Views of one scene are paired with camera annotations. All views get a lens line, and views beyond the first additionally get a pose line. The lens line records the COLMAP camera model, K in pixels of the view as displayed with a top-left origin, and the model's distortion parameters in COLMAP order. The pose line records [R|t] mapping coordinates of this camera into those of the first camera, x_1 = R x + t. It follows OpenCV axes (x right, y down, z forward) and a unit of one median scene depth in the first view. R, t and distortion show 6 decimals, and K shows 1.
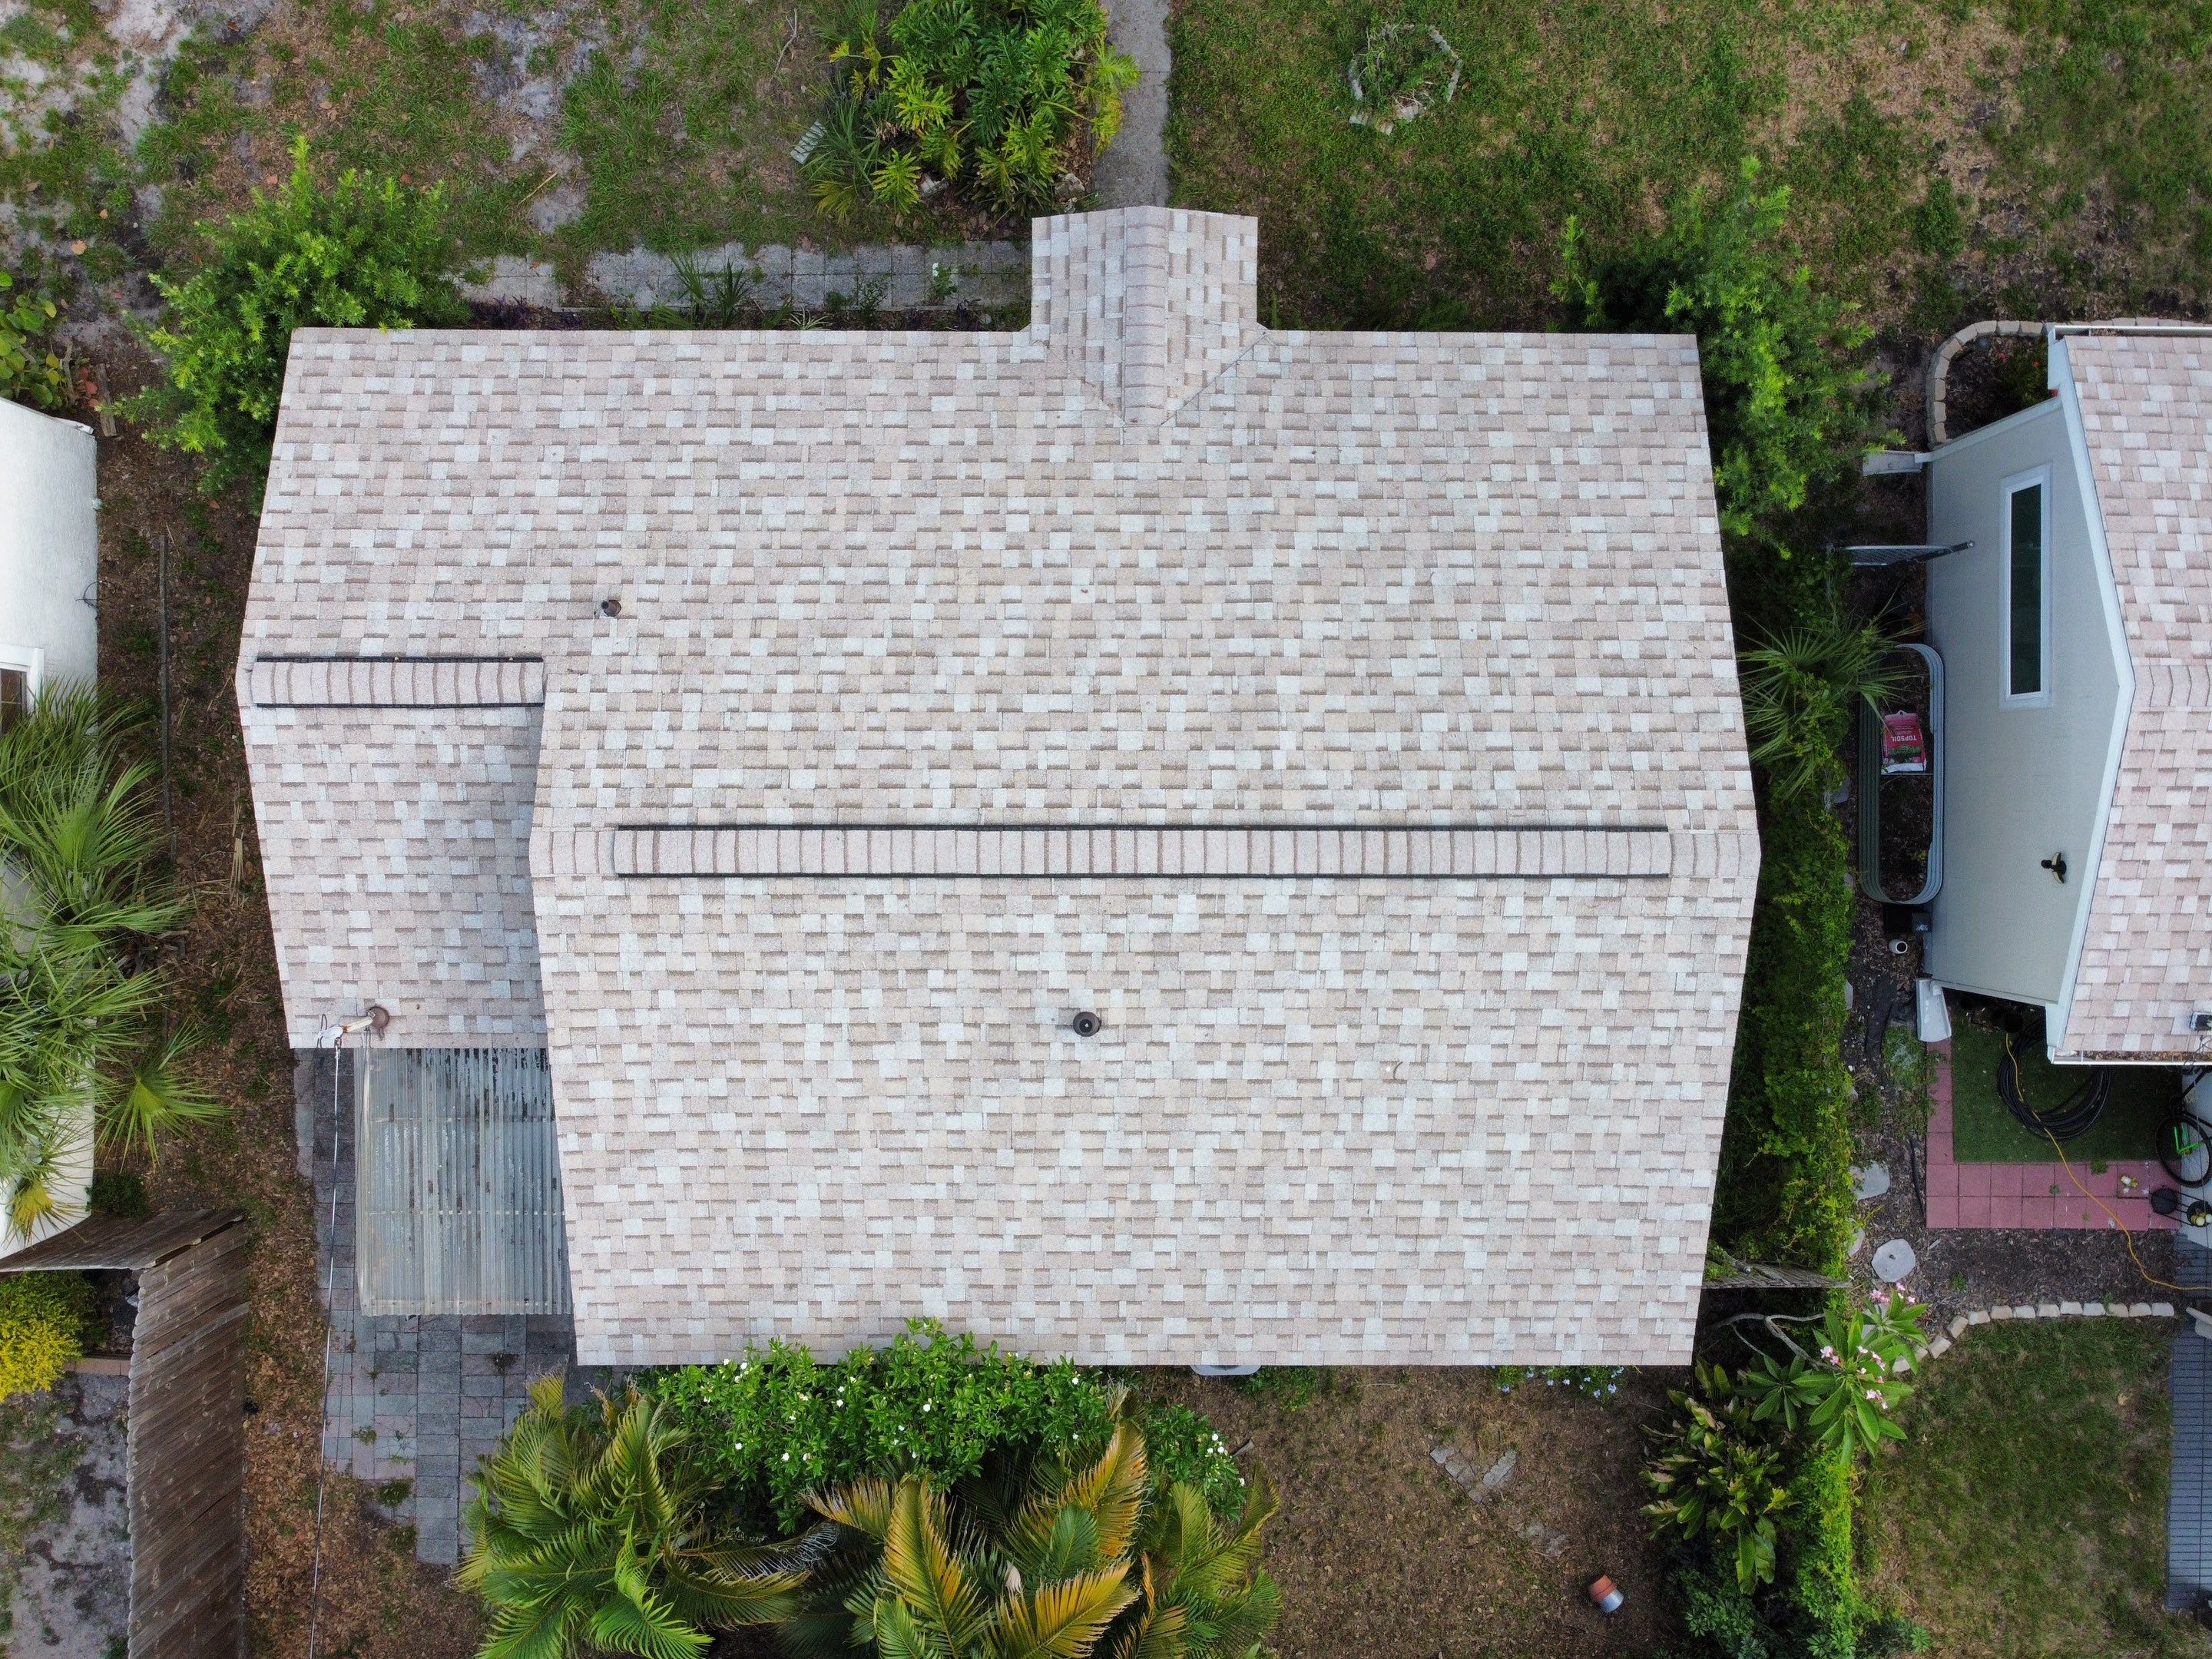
lens RADIAL K [[1695.9, 0, 1077.8], [0, 1695.9, 813.6], [0, 0, 1]] dist [-0.002938, -0.005362]
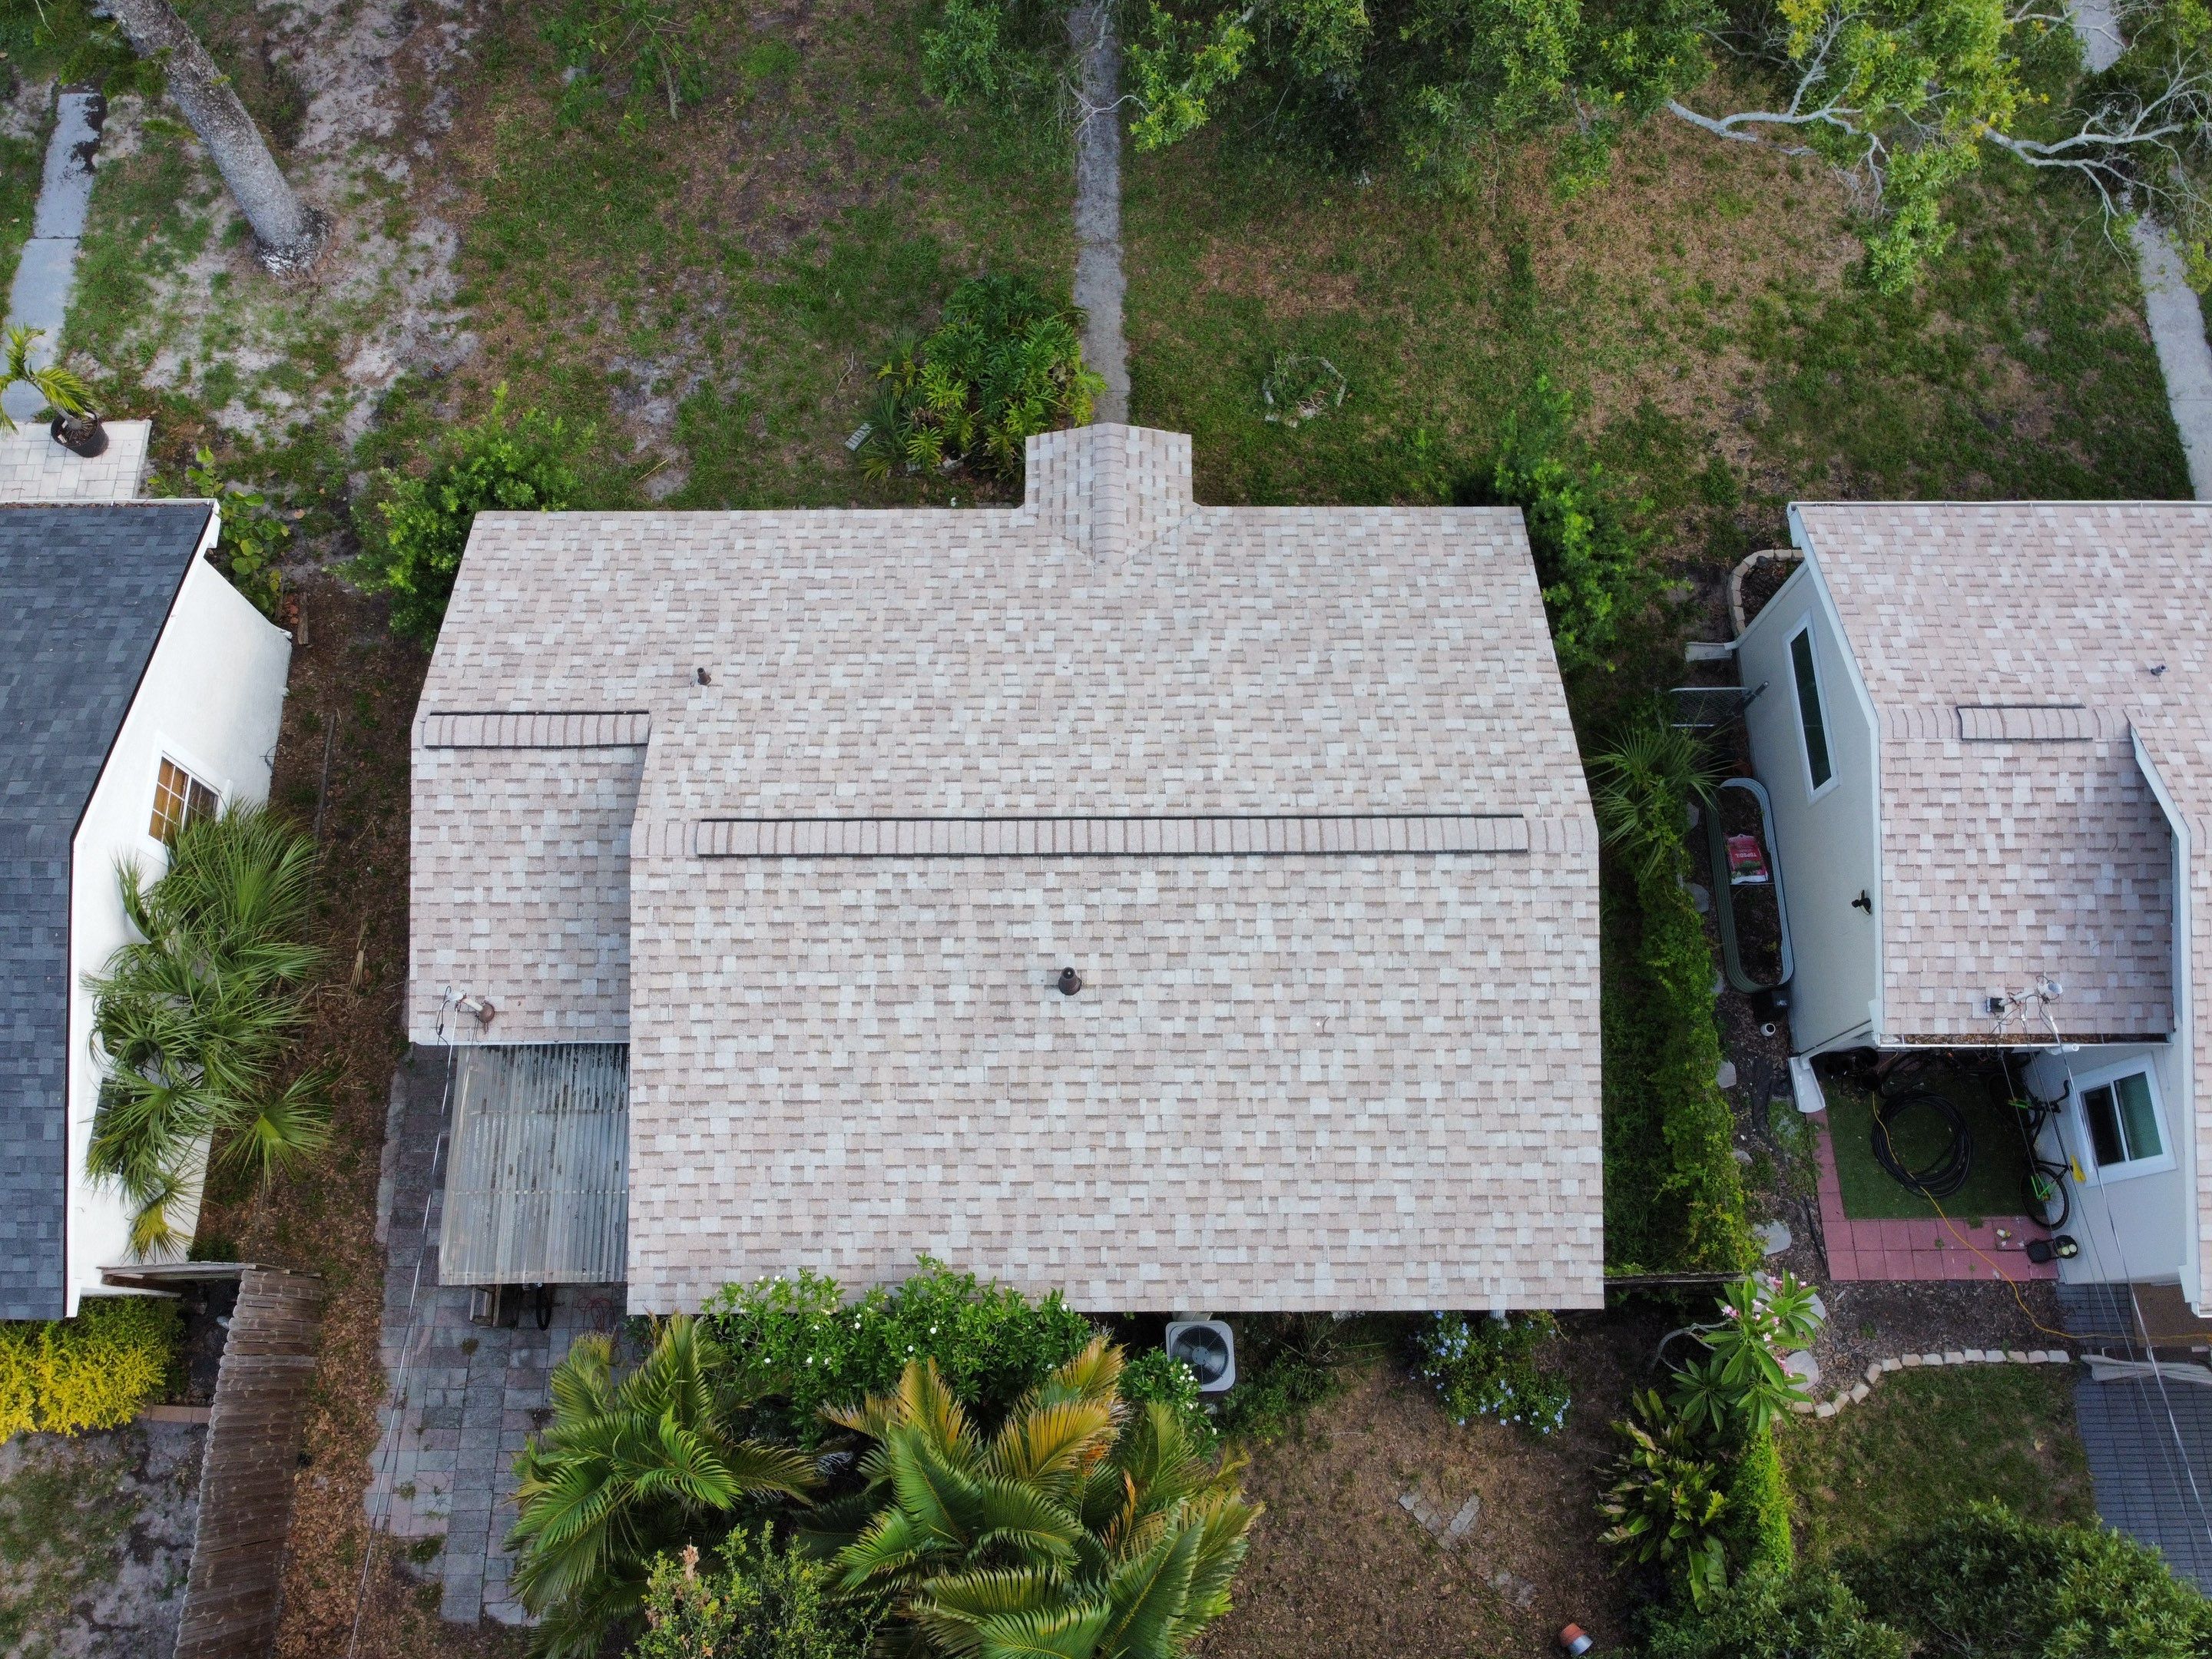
lens RADIAL K [[1695.9, 0, 1076.4], [0, 1695.9, 803.9], [0, 0, 1]] dist [-0.002938, -0.005362]
pose [[0.999950, -0.009950, 0.000056, 0.010724], [0.009399, 0.942669, -0.333598, 0.386128], [0.003267, 0.333582, 0.942716, -0.189358]]
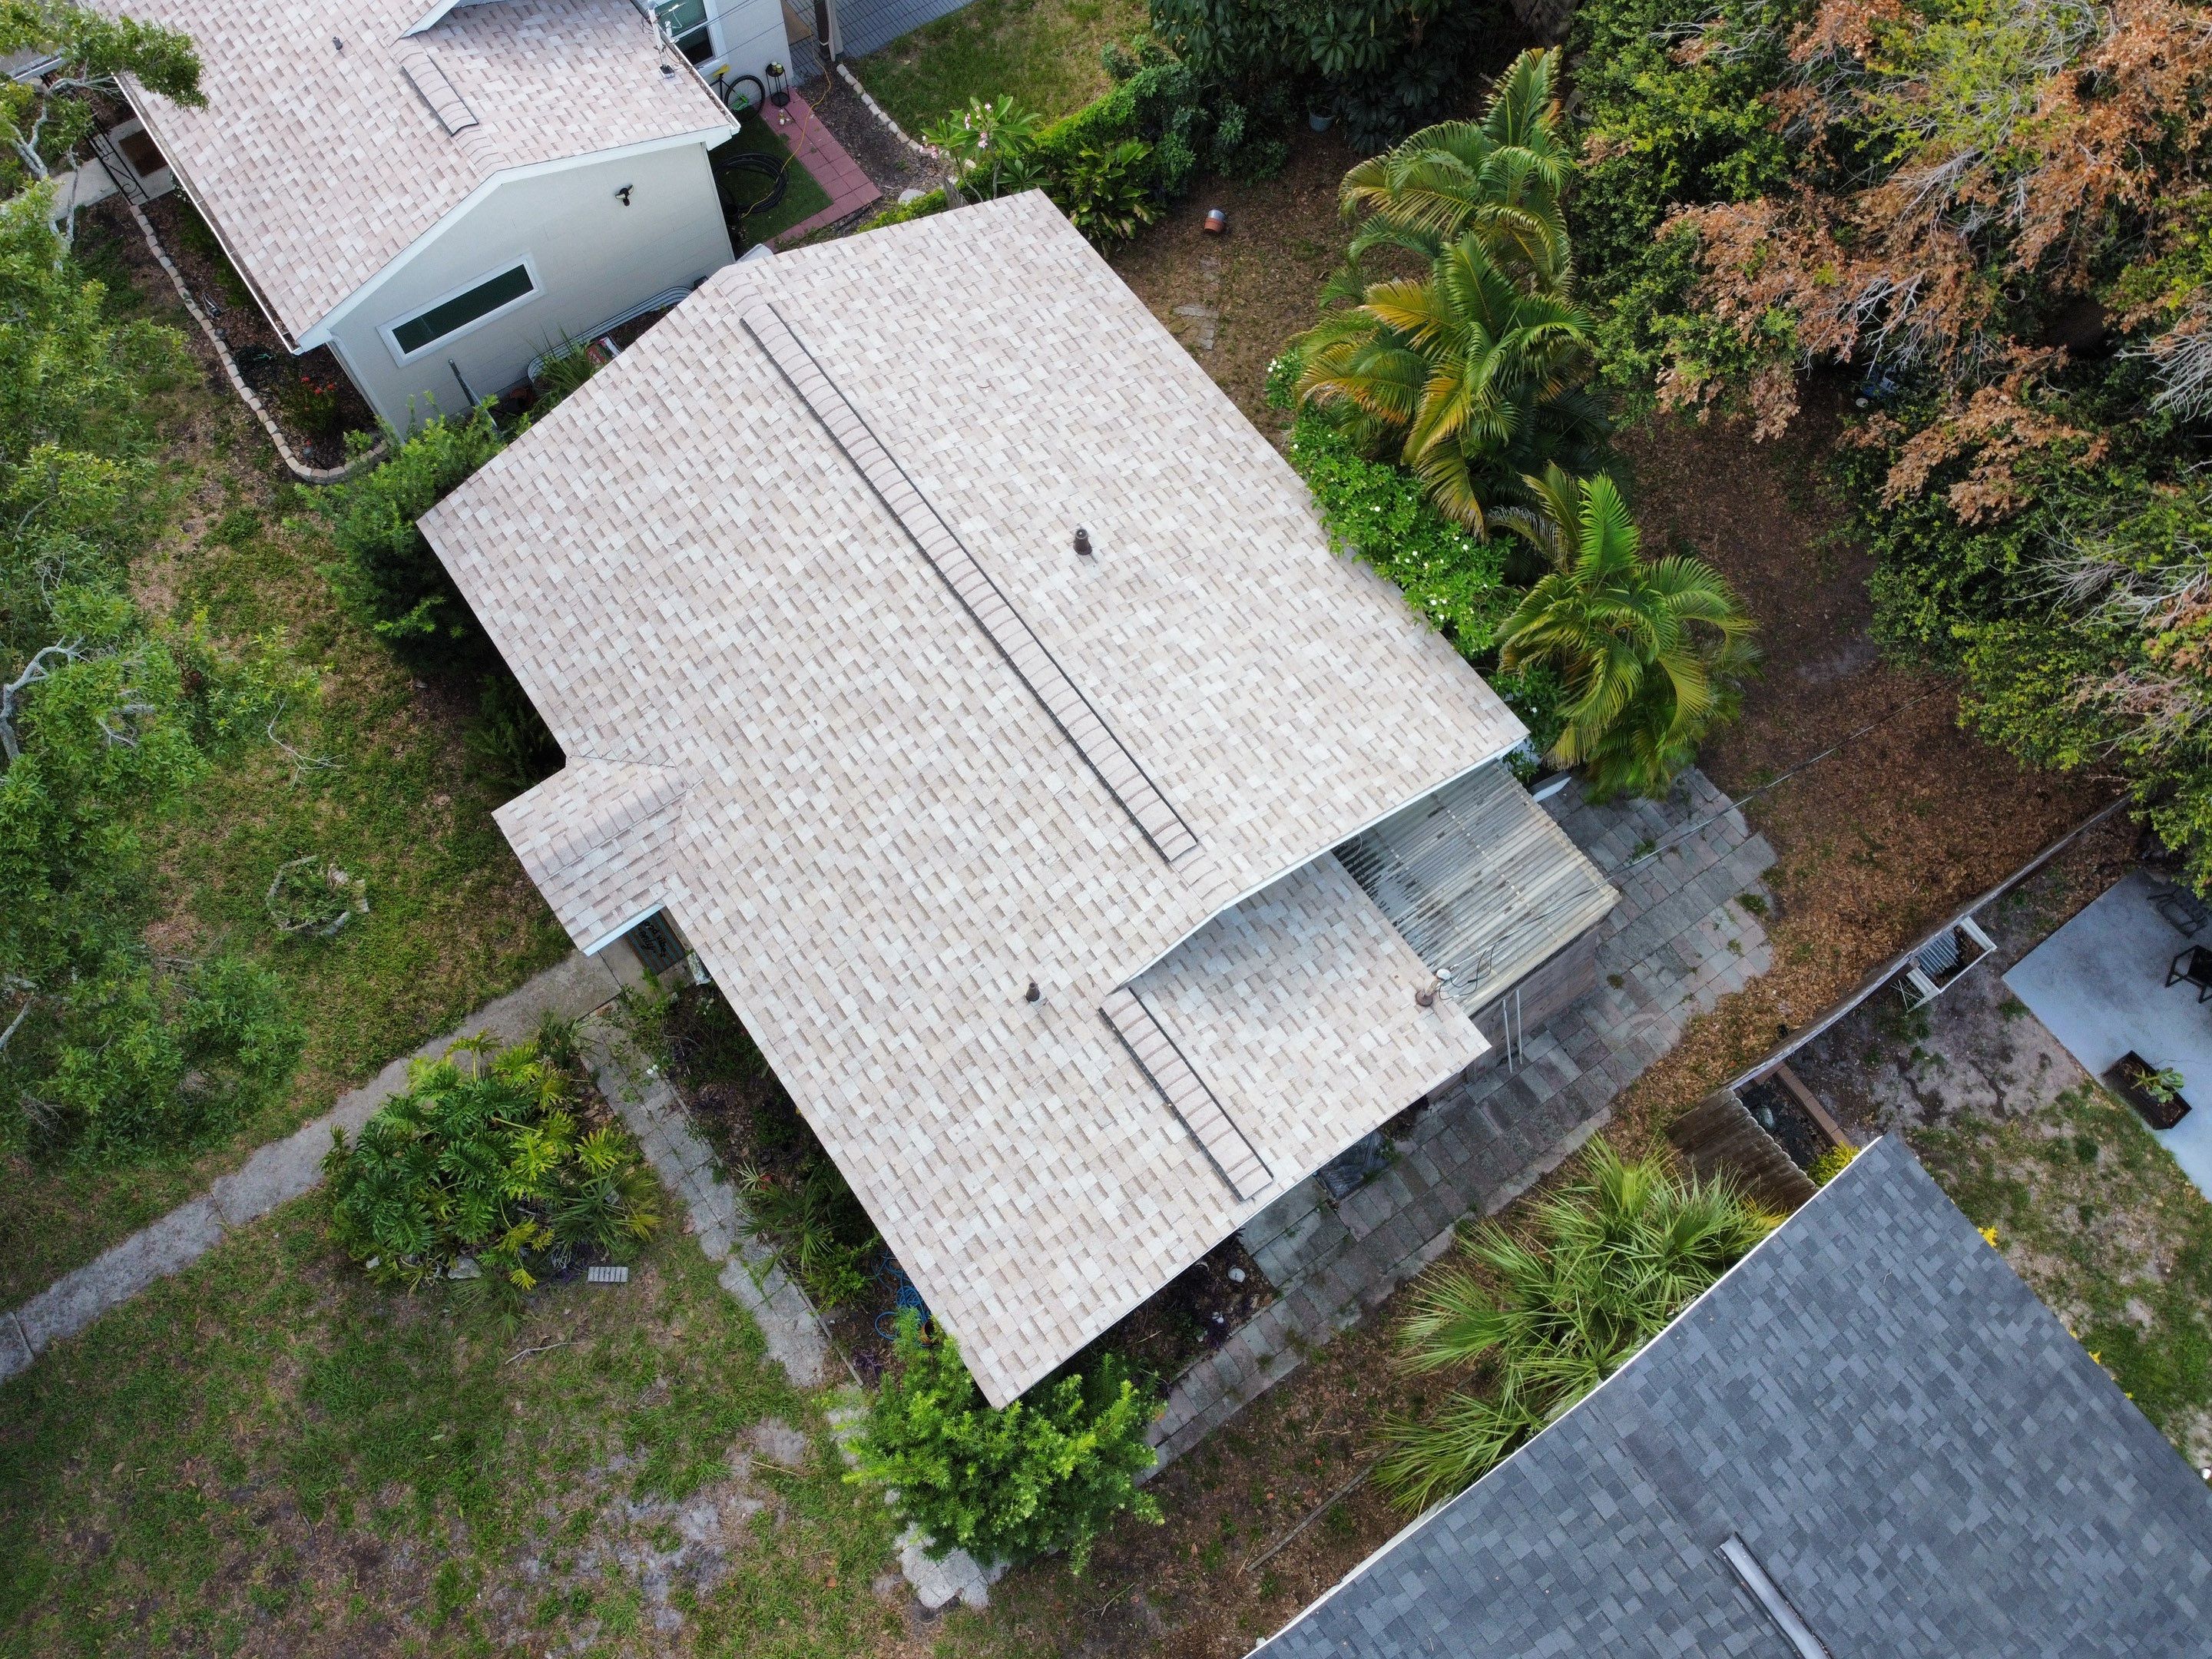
lens RADIAL K [[1695.9, 0, 1086.3], [0, 1695.9, 802.0], [0, 0, 1]] dist [-0.002938, -0.005362]
pose [[-0.582935, -0.752719, 0.305942, -0.536952], [0.812304, -0.531245, 0.240707, -0.294350], [-0.018654, 0.388835, 0.921119, -0.174339]]
